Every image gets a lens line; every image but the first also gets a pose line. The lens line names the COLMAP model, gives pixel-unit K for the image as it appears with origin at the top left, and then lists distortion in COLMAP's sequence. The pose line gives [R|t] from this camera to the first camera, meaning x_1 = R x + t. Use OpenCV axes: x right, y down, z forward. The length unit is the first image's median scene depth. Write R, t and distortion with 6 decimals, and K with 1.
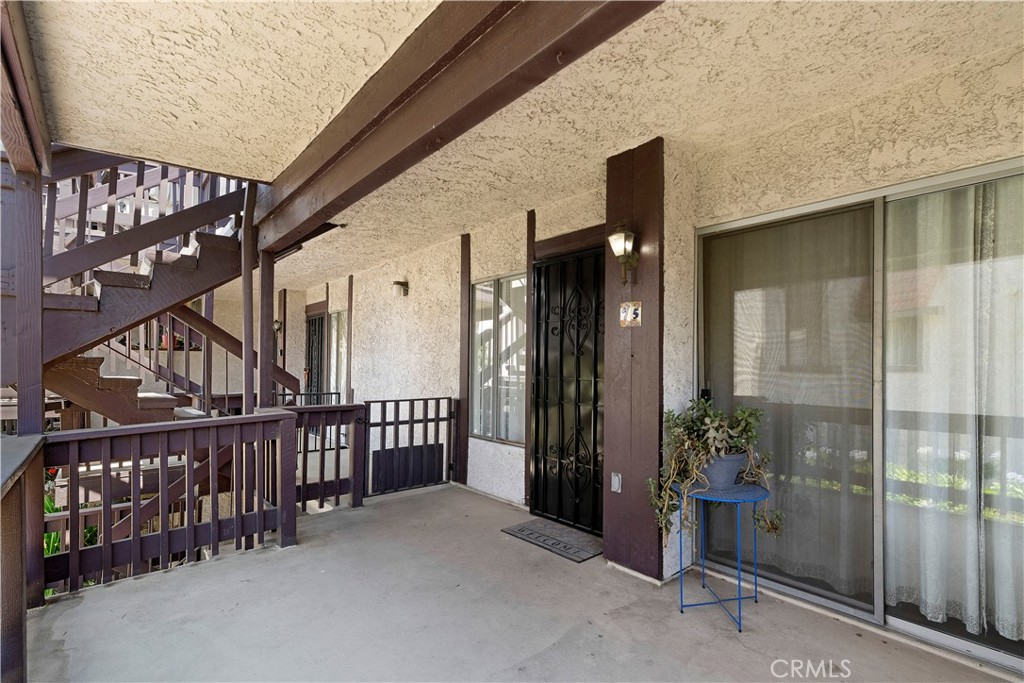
lens RADIAL K [[468.1, 0, 512.1], [0, 468.1, 355.4], [0, 0, 1]] dist [-0.010534, -0.000100]
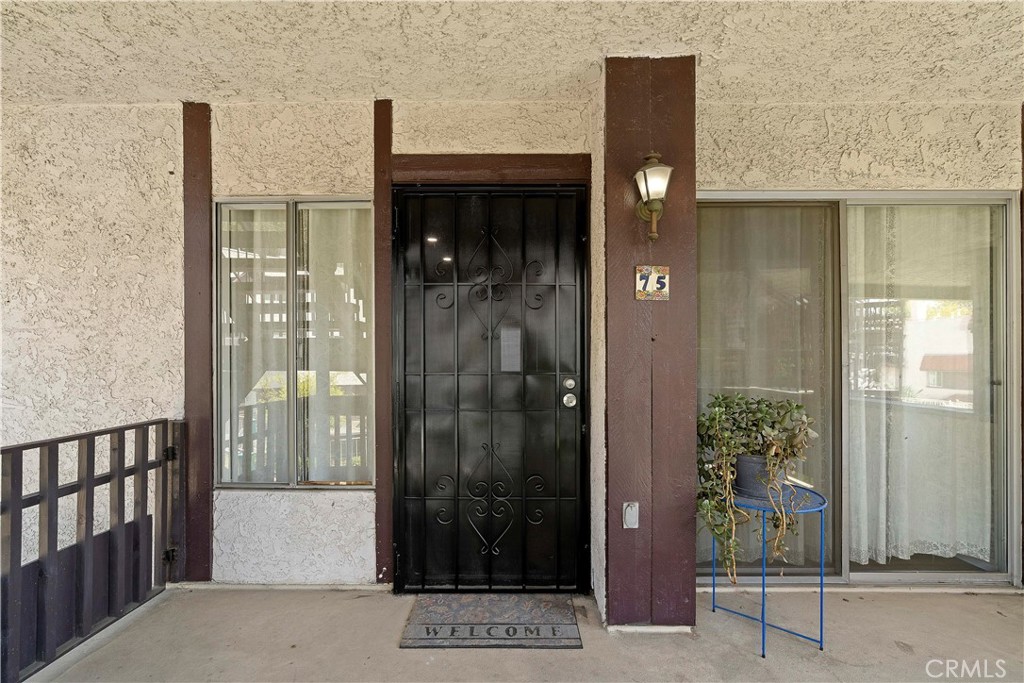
lens RADIAL K [[468.1, 0, 512.1], [0, 468.1, 355.4], [0, 0, 1]] dist [-0.010534, -0.000100]
pose [[0.663806, -0.006670, 0.747875, -0.331084], [-0.010313, 0.999784, 0.018070, 0.010978], [-0.747833, -0.019707, 0.663594, 0.503609]]
